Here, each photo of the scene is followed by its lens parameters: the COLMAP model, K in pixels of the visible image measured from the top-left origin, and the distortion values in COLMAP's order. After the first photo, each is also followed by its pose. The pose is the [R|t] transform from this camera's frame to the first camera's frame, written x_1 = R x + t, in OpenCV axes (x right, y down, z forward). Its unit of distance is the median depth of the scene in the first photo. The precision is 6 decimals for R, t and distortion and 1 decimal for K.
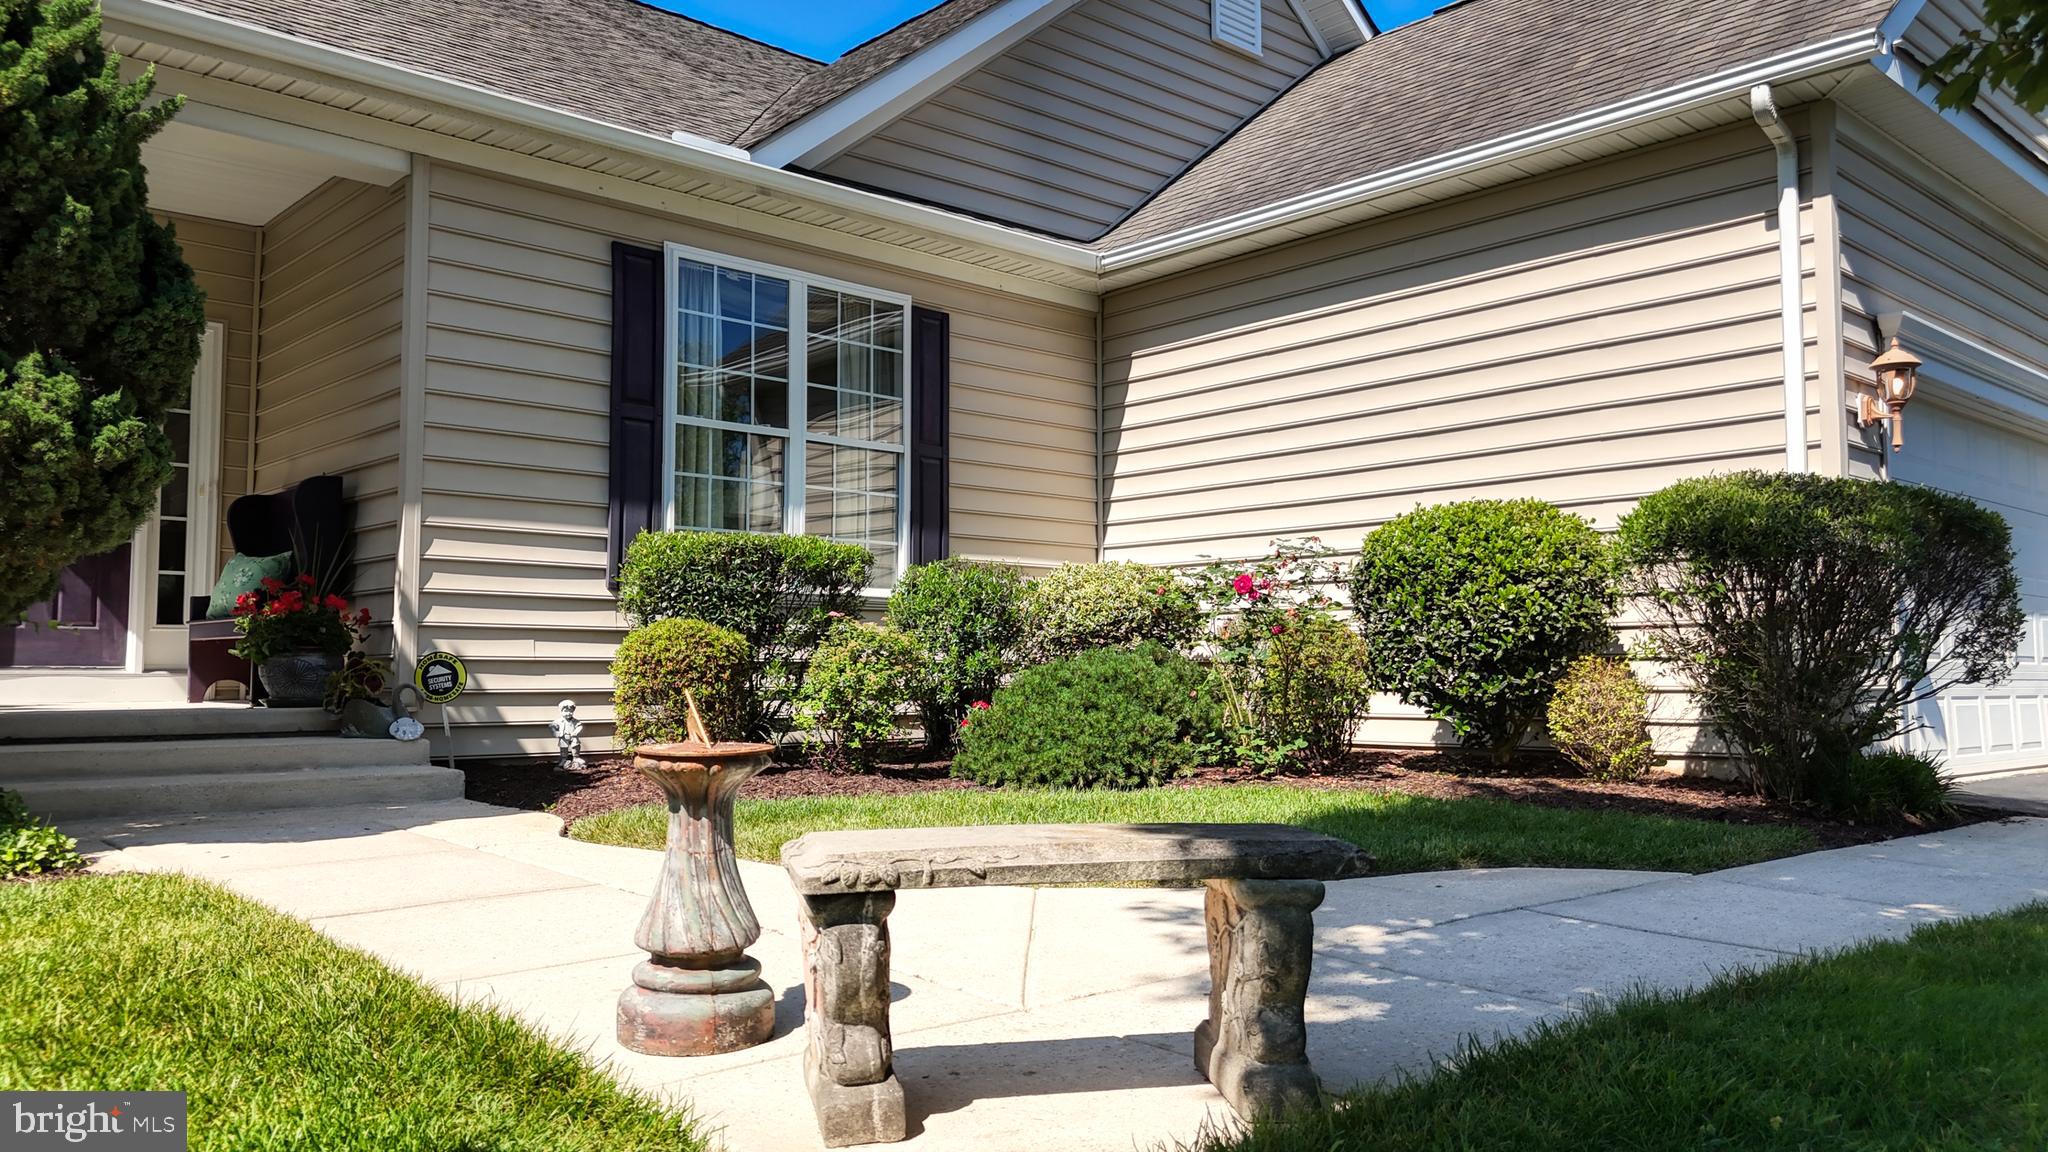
lens RADIAL K [[1516.3, 0, 1040.4], [0, 1516.3, 573.2], [0, 0, 1]] dist [0.091418, -0.094192]
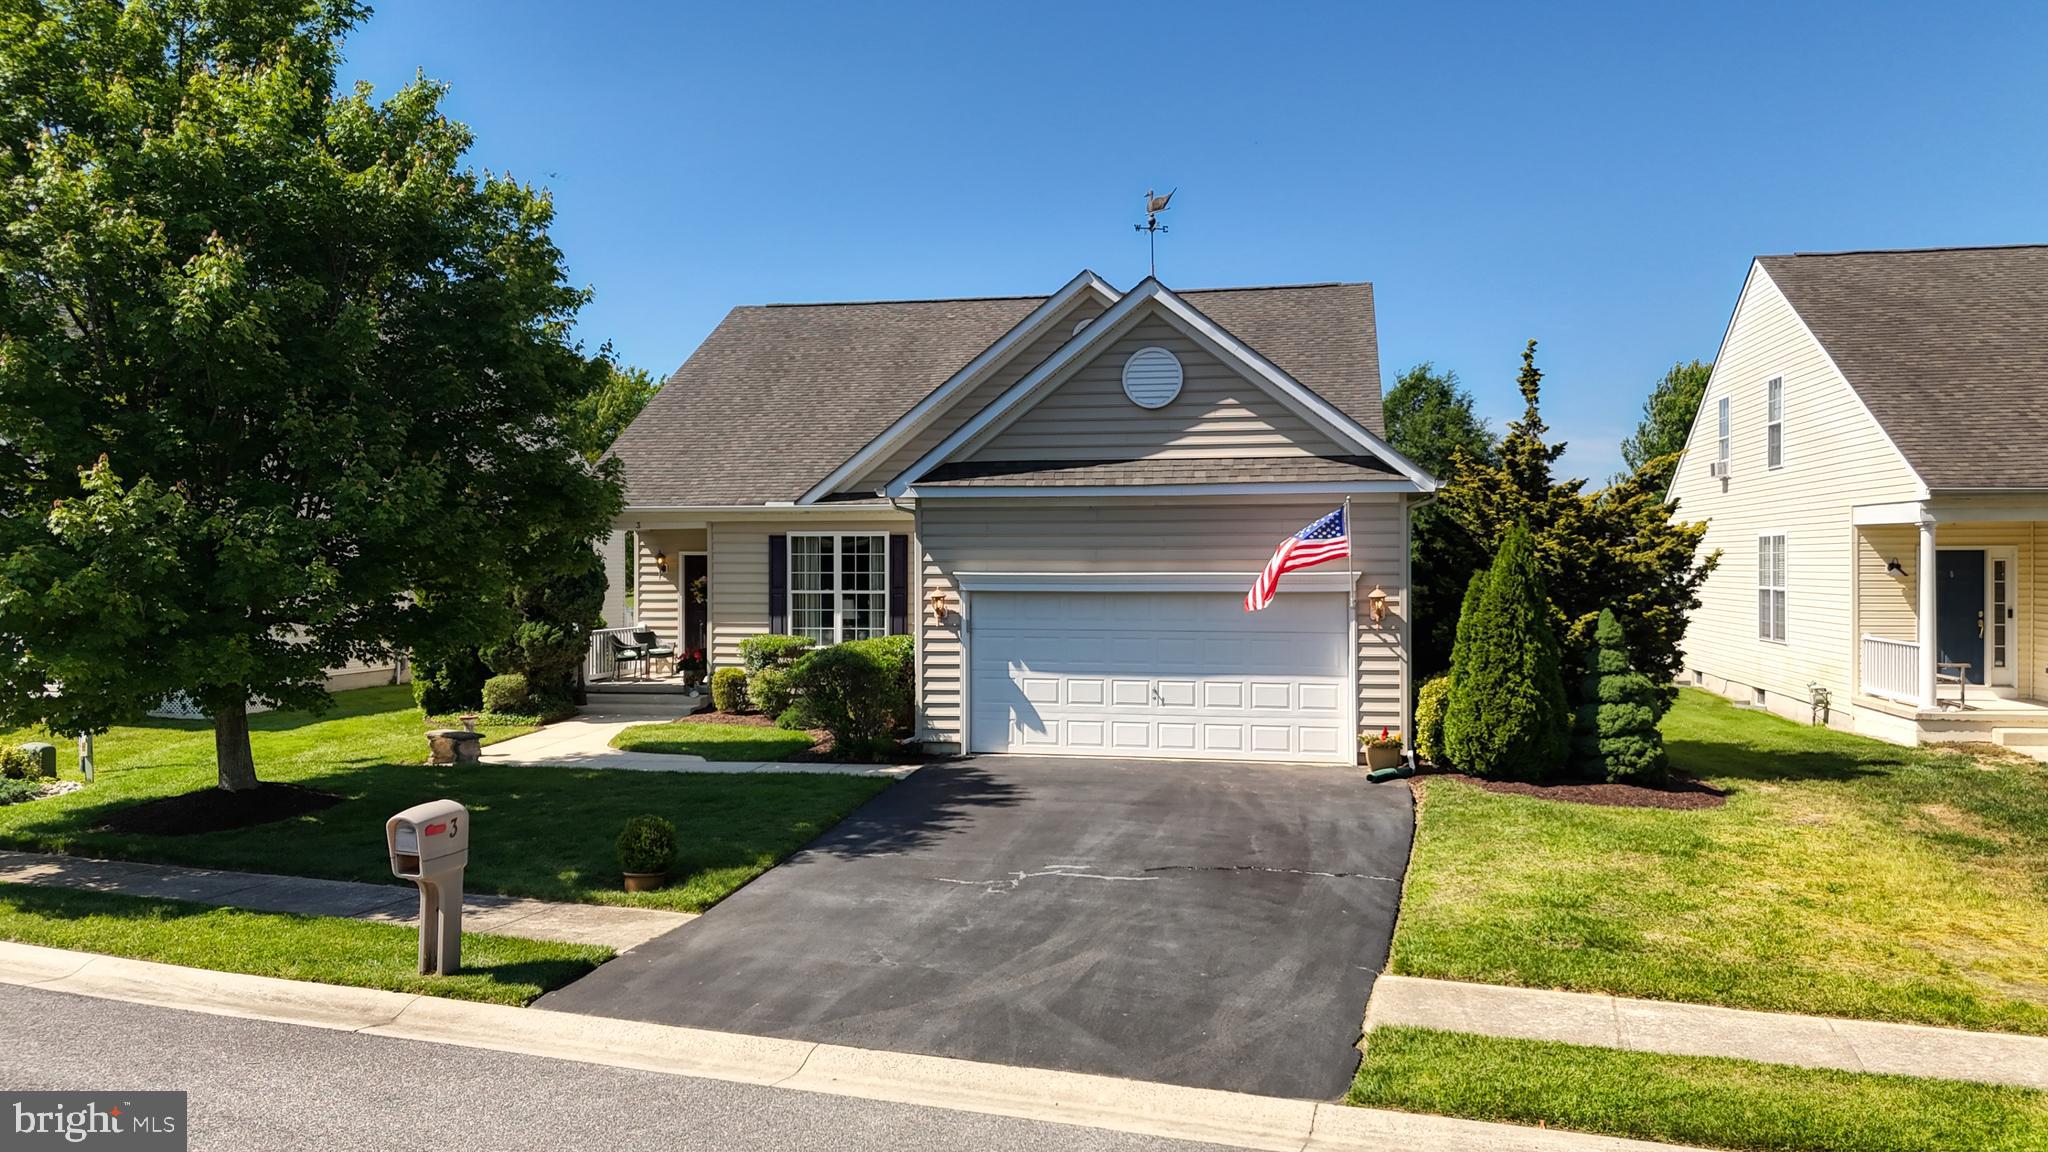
lens RADIAL K [[1516.3, 0, 1040.4], [0, 1516.3, 573.2], [0, 0, 1]] dist [0.091418, -0.094192]
pose [[0.597110, 0.005965, -0.802137, 2.481590], [0.055703, 0.997250, 0.048881, -0.262405], [0.800223, -0.073869, 0.595136, -0.369048]]
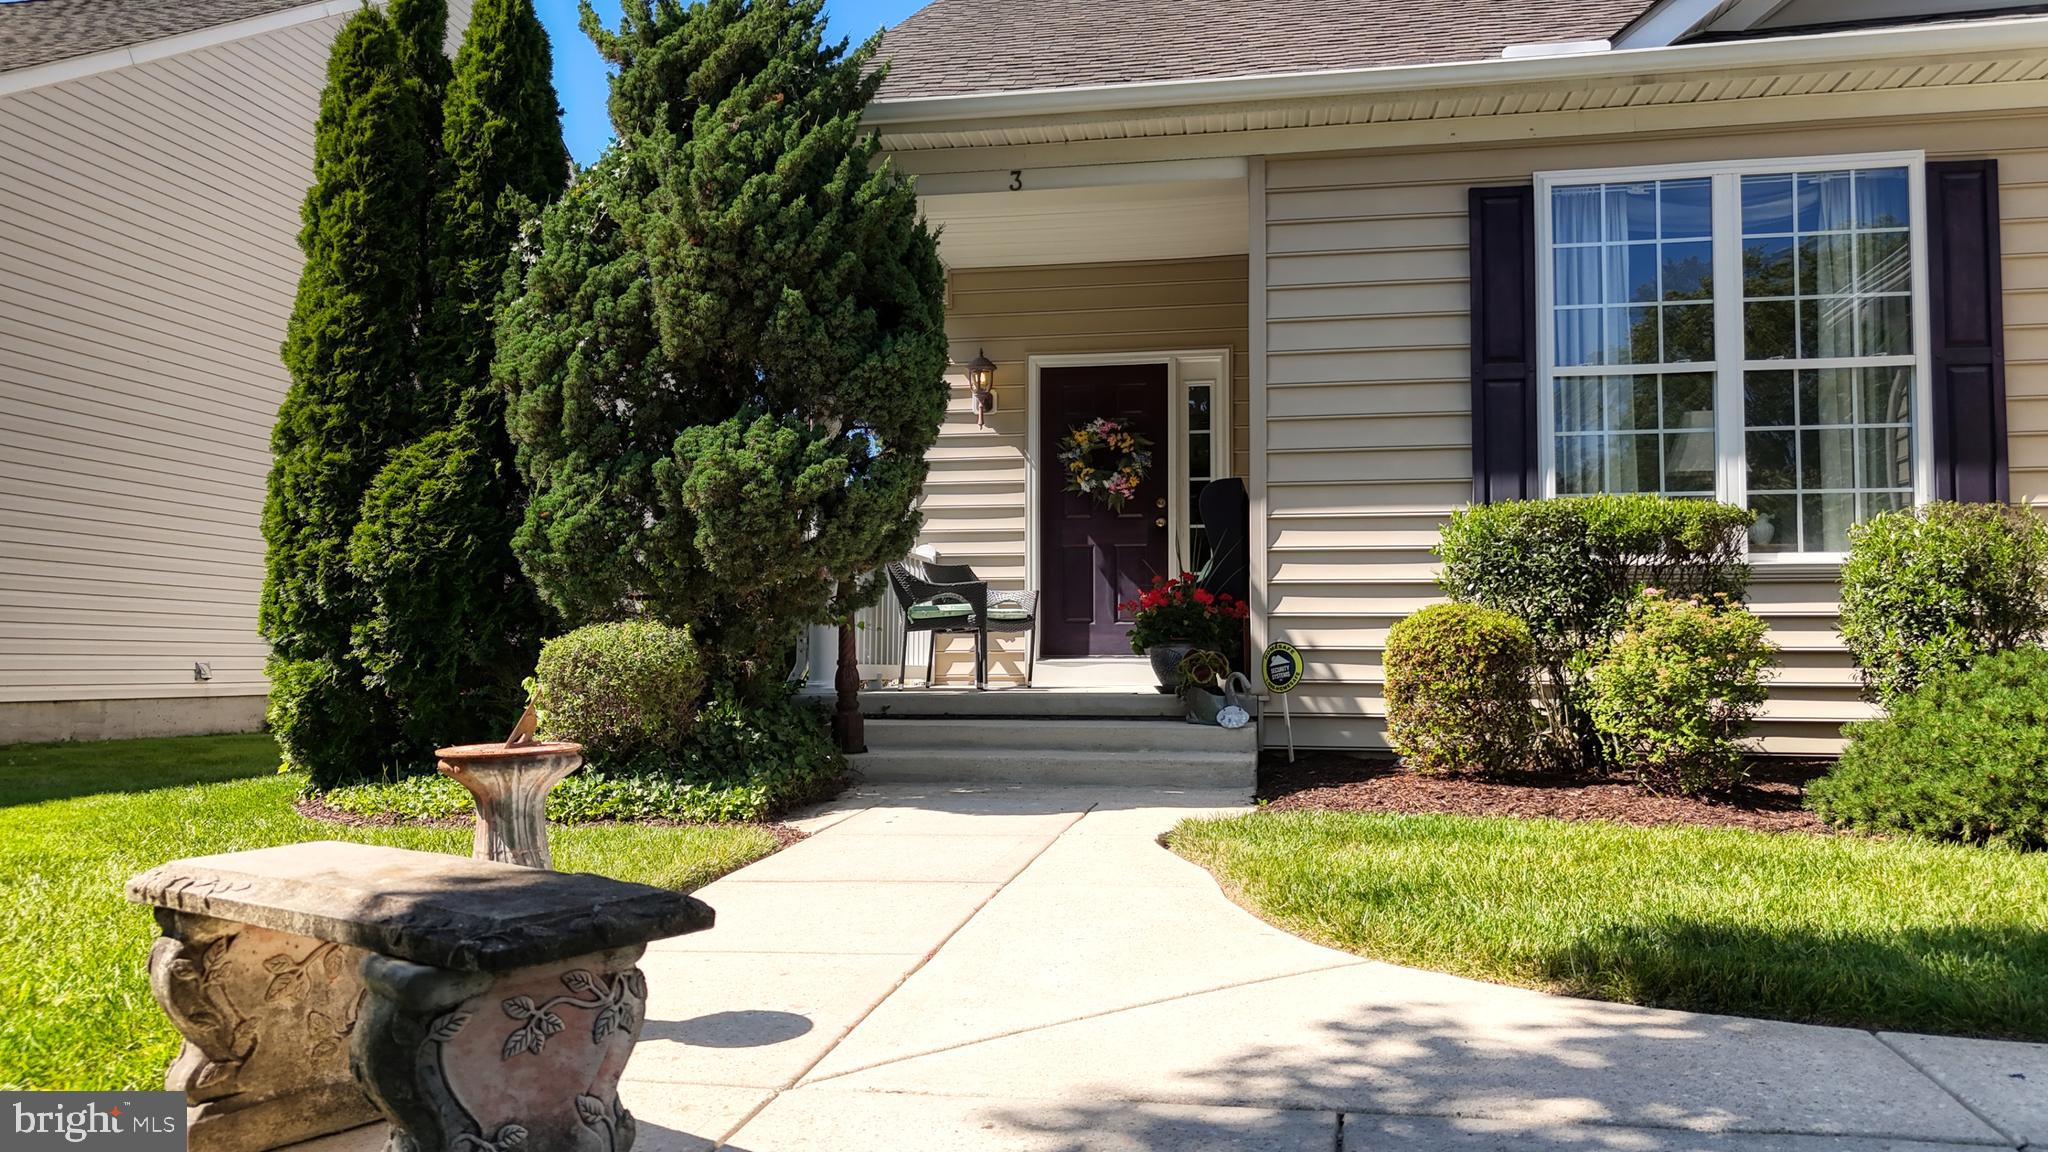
lens RADIAL K [[1516.3, 0, 1040.4], [0, 1516.3, 573.2], [0, 0, 1]] dist [0.091418, -0.094192]
pose [[0.612584, -0.045572, -0.789091, 0.276402], [0.053870, 0.998422, -0.015842, 0.011996], [0.788568, -0.032804, 0.614072, 0.235589]]
